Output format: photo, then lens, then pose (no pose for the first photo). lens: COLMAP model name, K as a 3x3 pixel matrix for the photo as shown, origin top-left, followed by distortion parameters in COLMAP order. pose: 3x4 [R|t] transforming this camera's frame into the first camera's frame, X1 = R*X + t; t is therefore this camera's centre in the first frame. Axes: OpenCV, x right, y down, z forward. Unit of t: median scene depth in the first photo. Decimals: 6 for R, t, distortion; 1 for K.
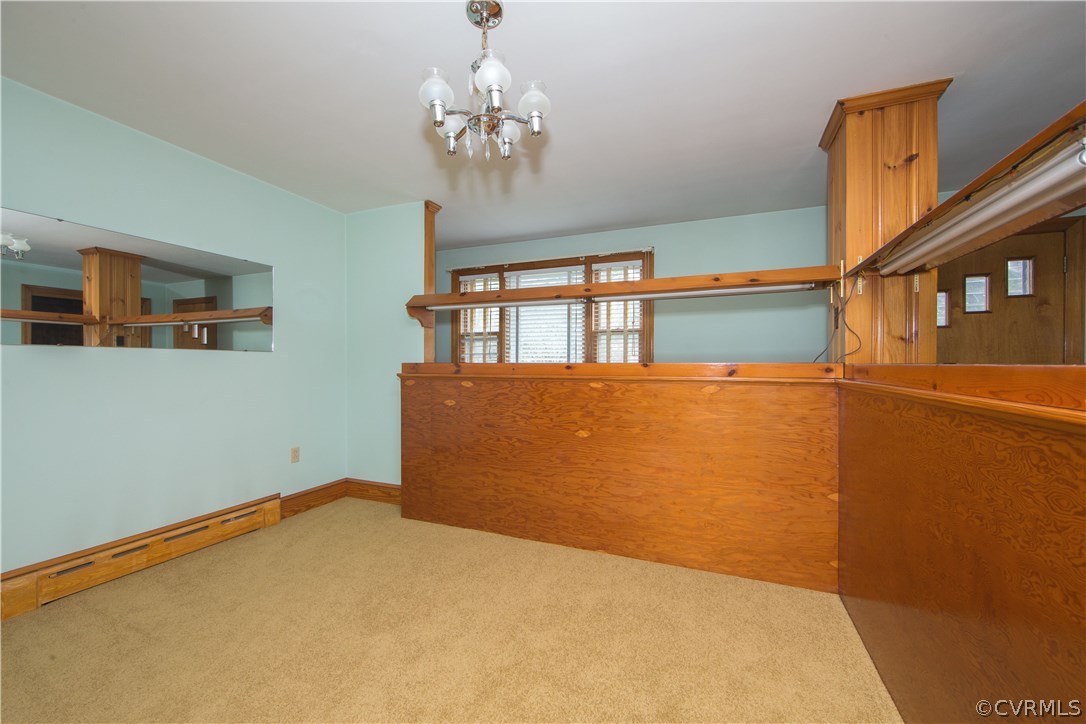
lens RADIAL K [[425.0, 0, 541.3], [0, 425.0, 366.3], [0, 0, 1]] dist [-0.011716, -0.000363]
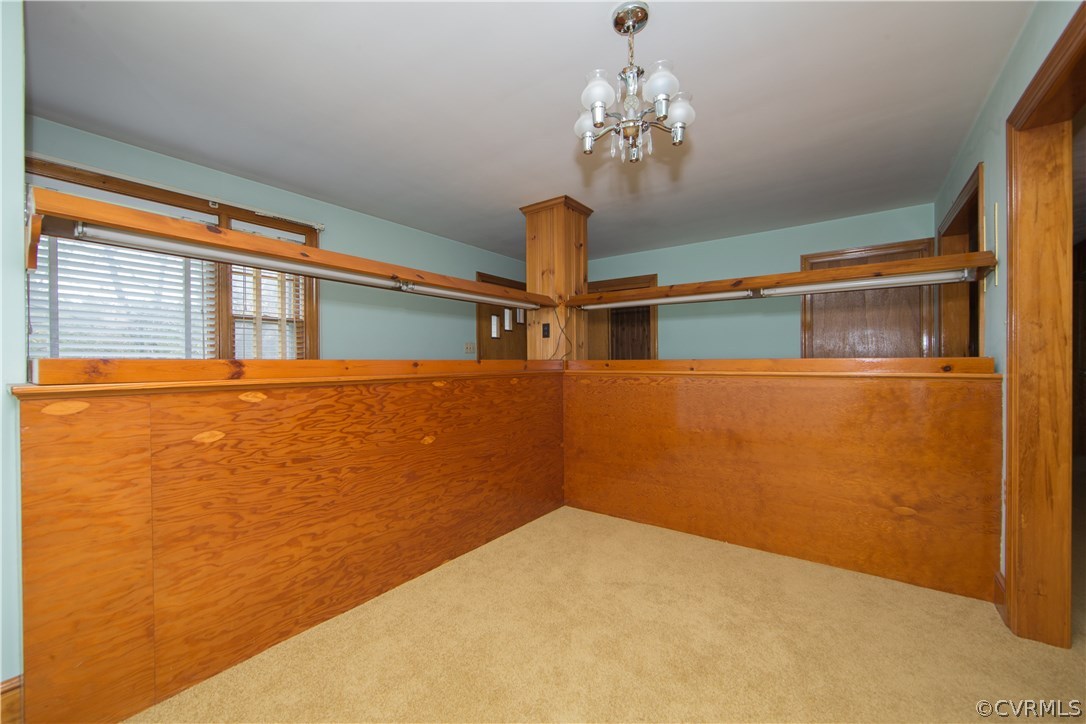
lens RADIAL K [[425.0, 0, 540.4], [0, 425.0, 361.0], [0, 0, 1]] dist [-0.011716, -0.000363]
pose [[0.243482, -0.001030, 0.969905, -0.637220], [0.009802, 0.999951, -0.001399, -0.001520], [-0.969856, 0.009848, 0.243480, 0.508127]]
